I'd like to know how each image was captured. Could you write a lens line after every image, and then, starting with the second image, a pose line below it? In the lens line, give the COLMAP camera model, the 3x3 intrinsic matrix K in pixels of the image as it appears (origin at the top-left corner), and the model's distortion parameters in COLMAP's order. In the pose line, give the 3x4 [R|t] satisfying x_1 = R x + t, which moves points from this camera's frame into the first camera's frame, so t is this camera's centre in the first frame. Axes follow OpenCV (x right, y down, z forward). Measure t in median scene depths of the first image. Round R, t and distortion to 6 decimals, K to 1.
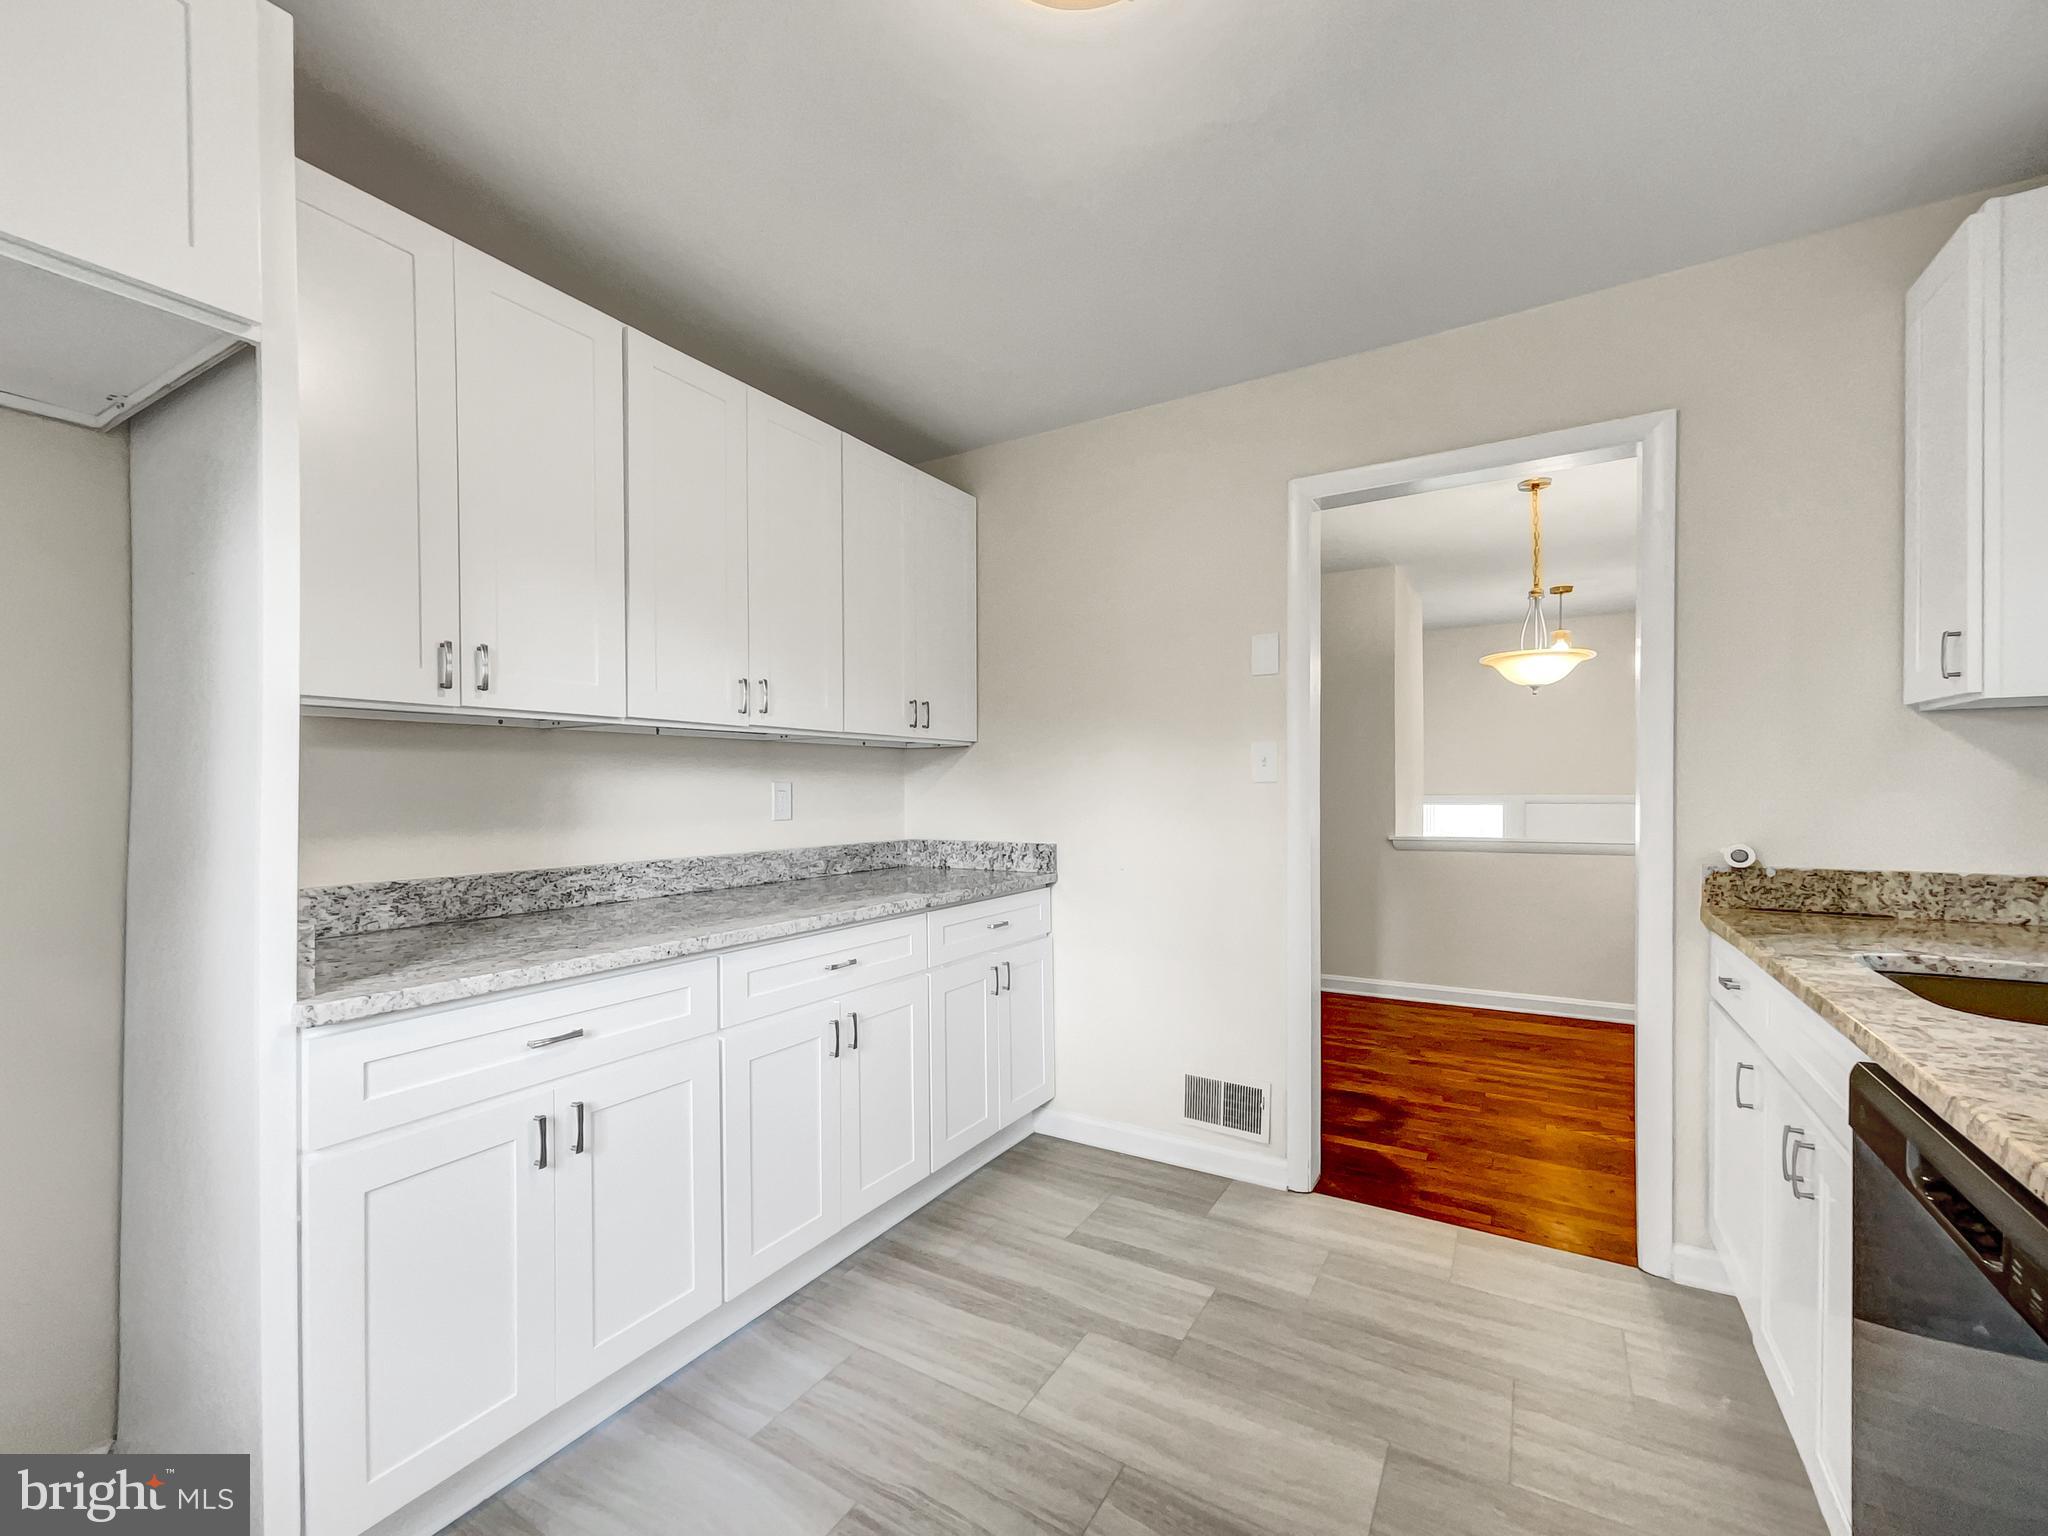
lens RADIAL K [[847.1, 0, 1030.2], [0, 847.1, 795.2], [0, 0, 1]] dist [-0.001843, 0.000032]
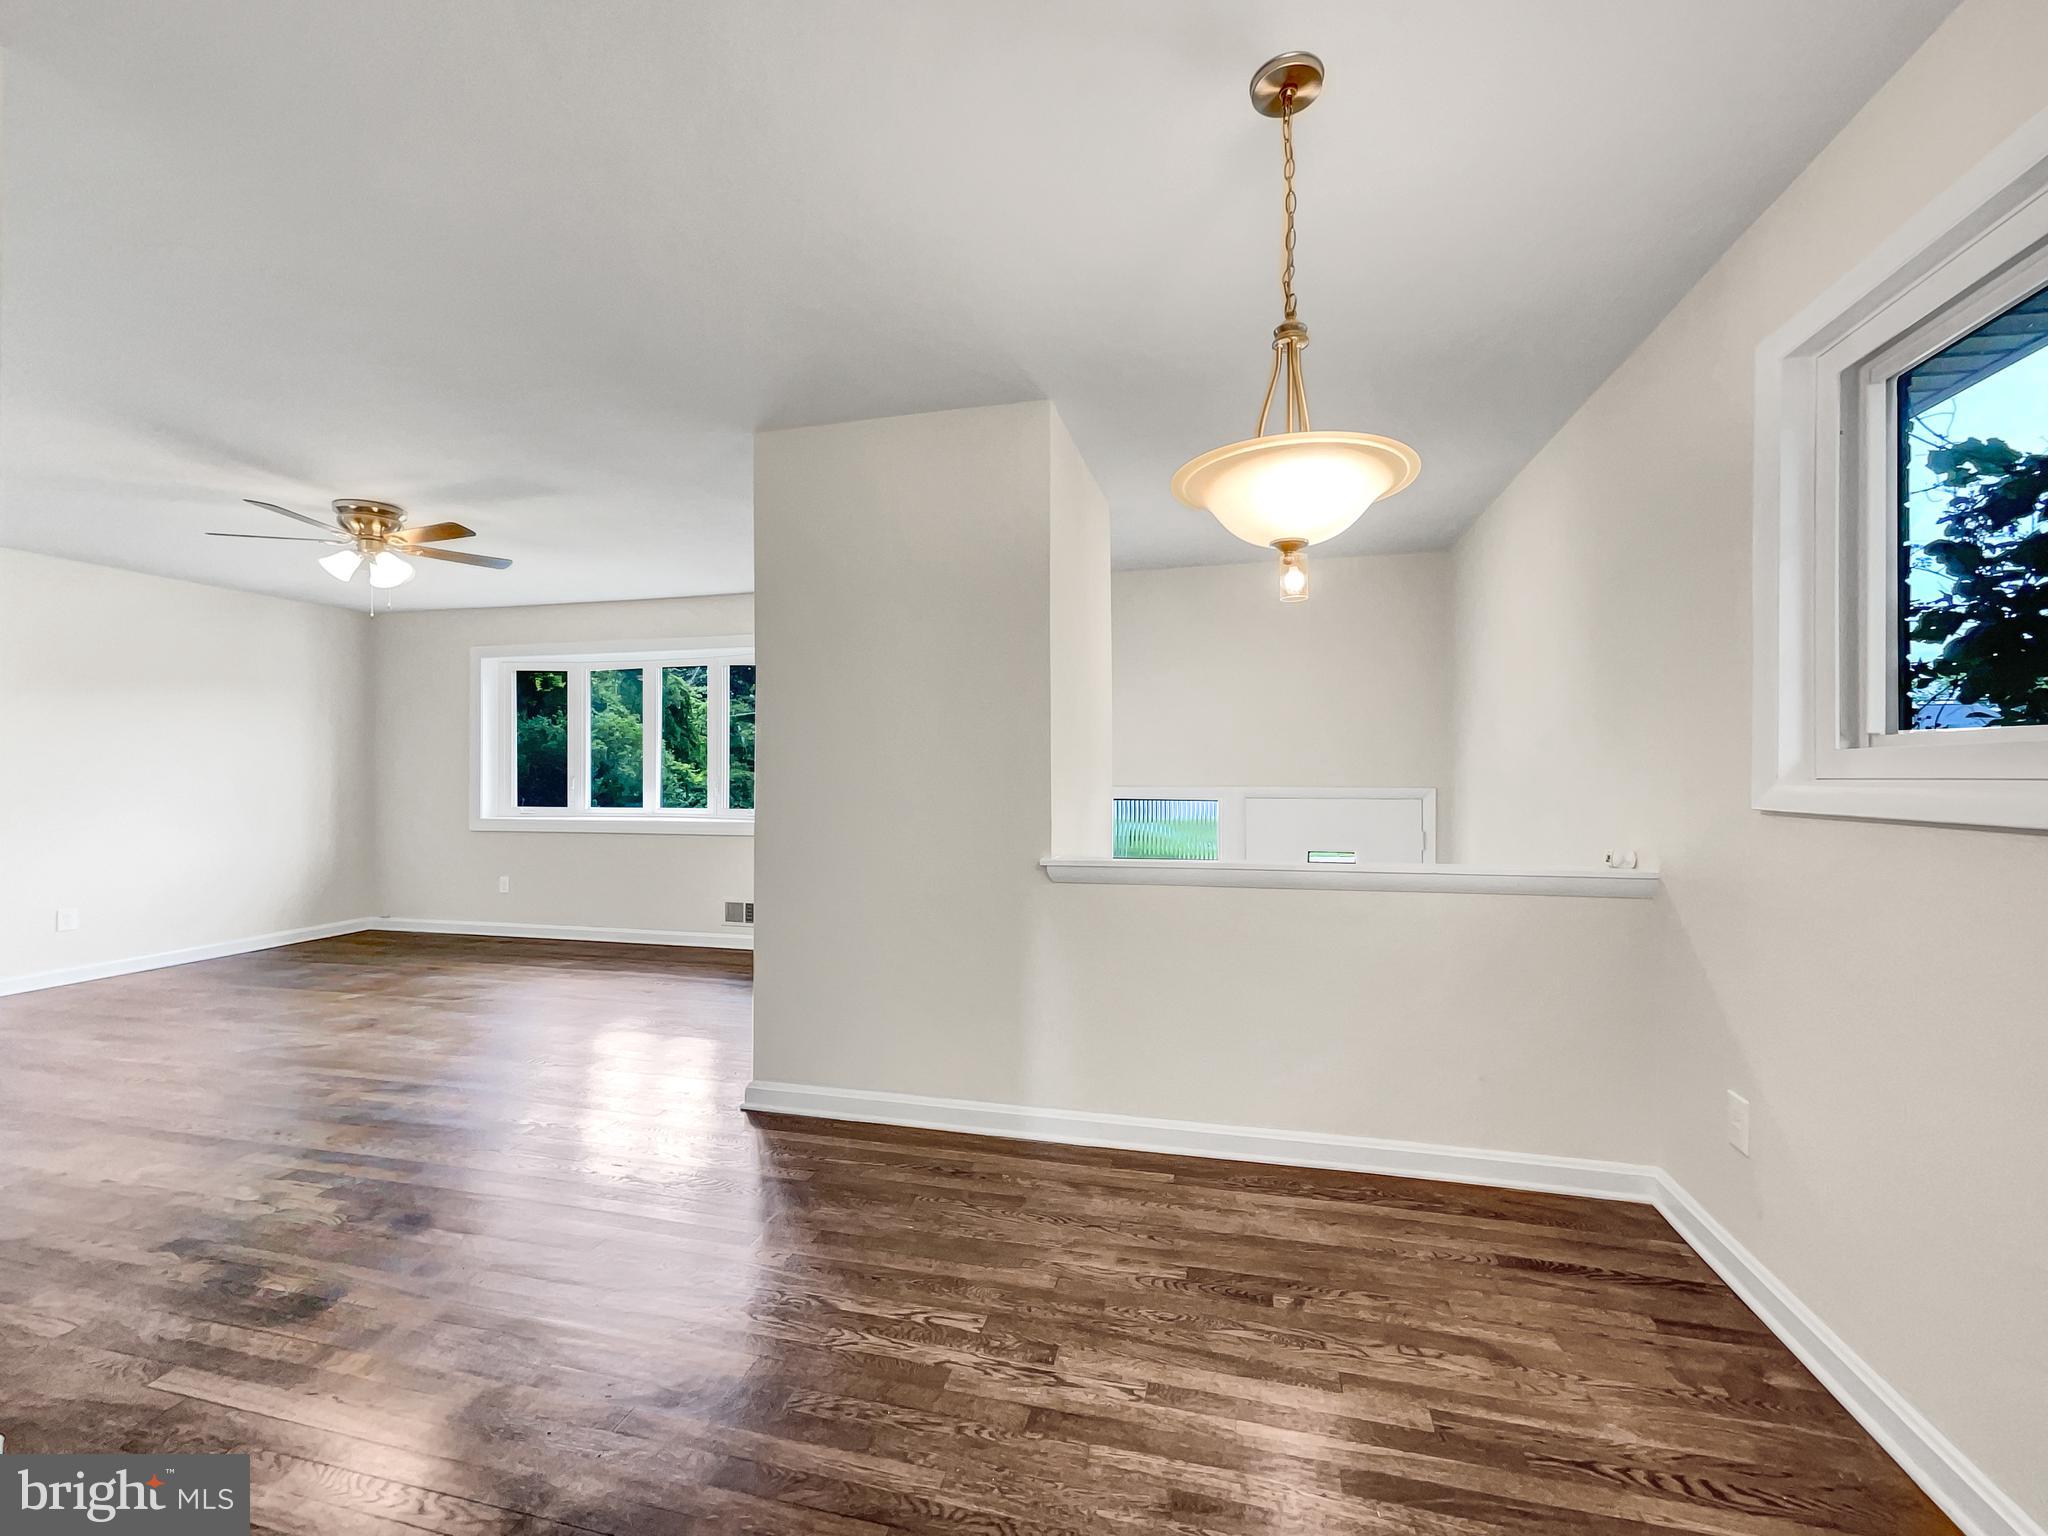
lens RADIAL K [[868.5, 0, 1019.6], [0, 868.5, 774.1], [0, 0, 1]] dist [-0.000802, -0.000214]
pose [[0.957829, -0.002713, 0.287328, 0.566952], [0.003596, 0.999990, -0.002546, -0.016663], [-0.287318, 0.003472, 0.957829, 1.030800]]
